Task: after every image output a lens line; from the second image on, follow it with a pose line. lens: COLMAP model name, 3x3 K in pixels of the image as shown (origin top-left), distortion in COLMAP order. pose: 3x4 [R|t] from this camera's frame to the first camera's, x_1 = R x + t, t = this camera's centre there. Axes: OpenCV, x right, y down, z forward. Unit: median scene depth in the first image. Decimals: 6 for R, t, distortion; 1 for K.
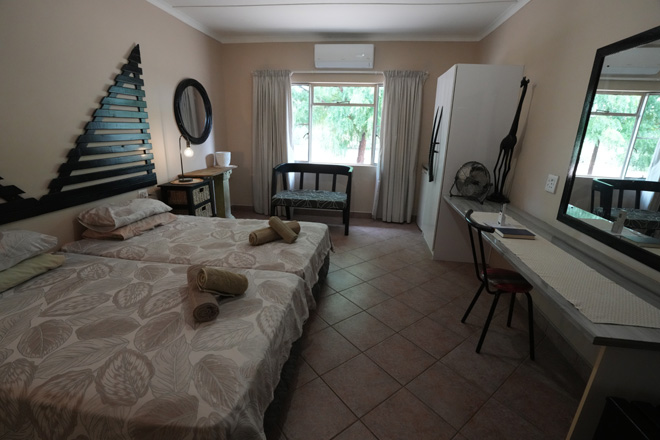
lens RADIAL K [[310.1, 0, 330.0], [0, 310.1, 220.0], [0, 0, 1]] dist [-0.002298, -0.000302]
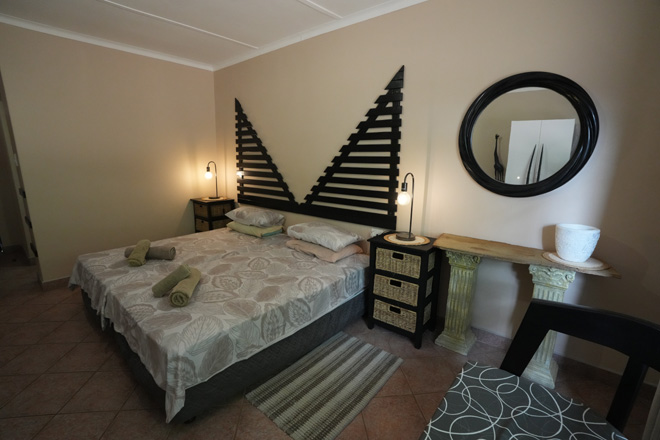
lens RADIAL K [[307.8, 0, 330.0], [0, 307.8, 220.0], [0, 0, 1]] dist [-0.064204, -0.000030]
pose [[-0.536318, 0.151662, -0.830278, 0.269058], [-0.256711, 0.907806, 0.331645, -0.497571], [0.804029, 0.391008, -0.447939, 1.663505]]
